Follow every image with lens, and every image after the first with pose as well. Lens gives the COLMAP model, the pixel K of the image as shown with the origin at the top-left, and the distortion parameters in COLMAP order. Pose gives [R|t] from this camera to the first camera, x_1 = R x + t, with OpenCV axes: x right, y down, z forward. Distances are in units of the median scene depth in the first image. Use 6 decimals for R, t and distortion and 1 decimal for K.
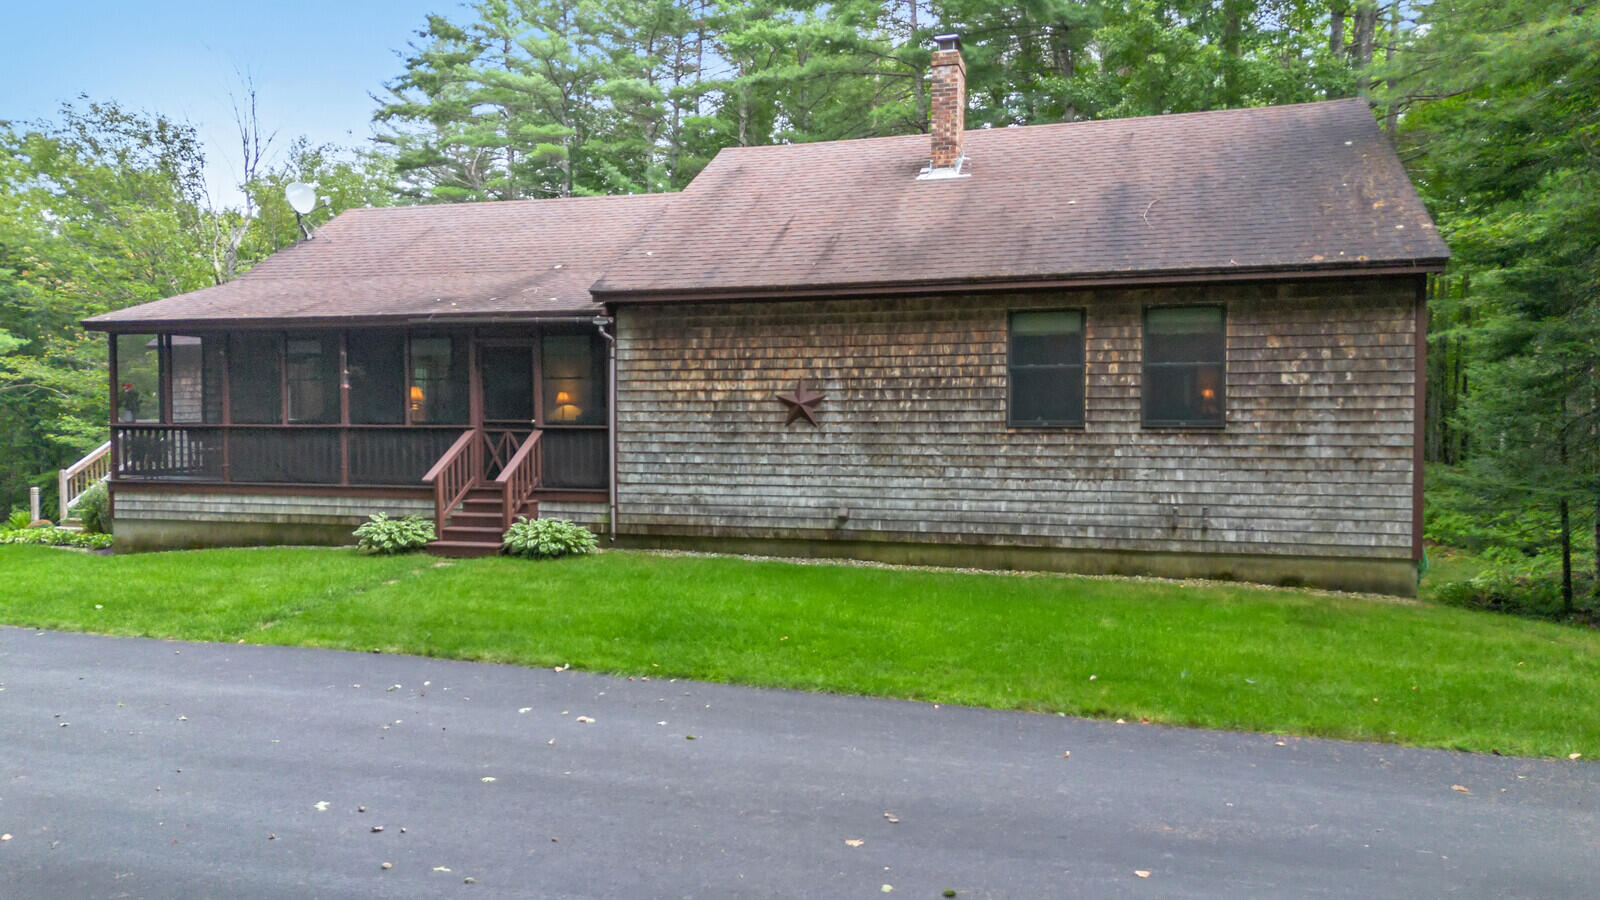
lens RADIAL K [[1135.2, 0, 799.9], [0, 1135.2, 458.2], [0, 0, 1]] dist [0.052133, -0.007343]
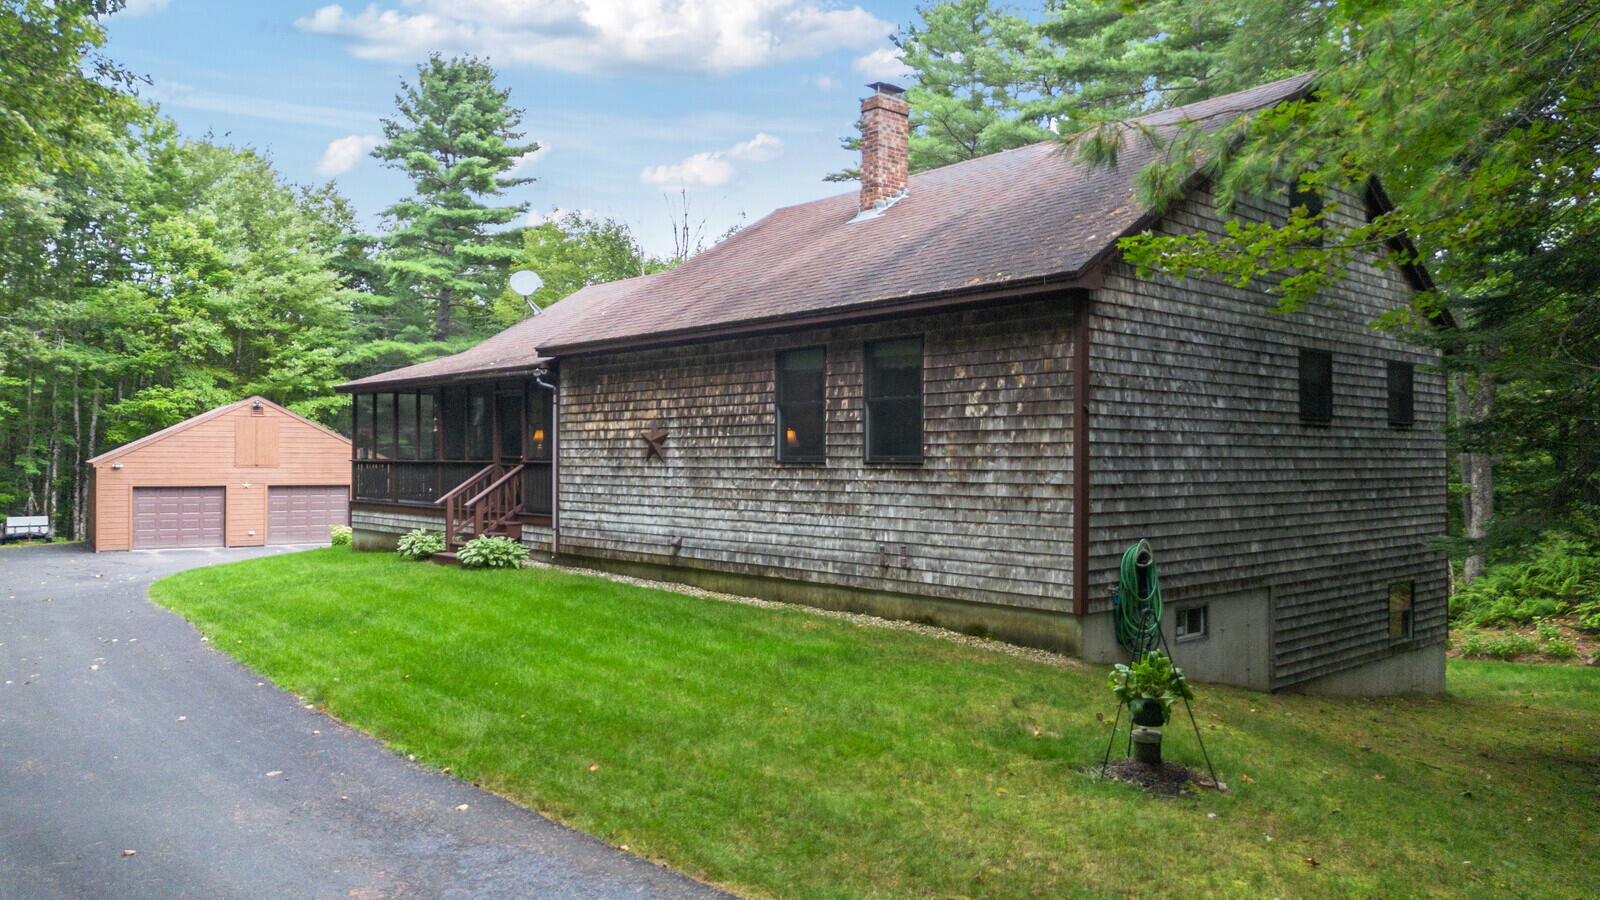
lens RADIAL K [[1135.2, 0, 802.2], [0, 1135.2, 445.9], [0, 0, 1]] dist [0.052133, -0.007343]
pose [[0.859304, -0.004306, -0.511448, 0.723459], [-0.019672, 0.998946, -0.041463, -0.000004], [0.511088, 0.045690, 0.858313, 0.126911]]
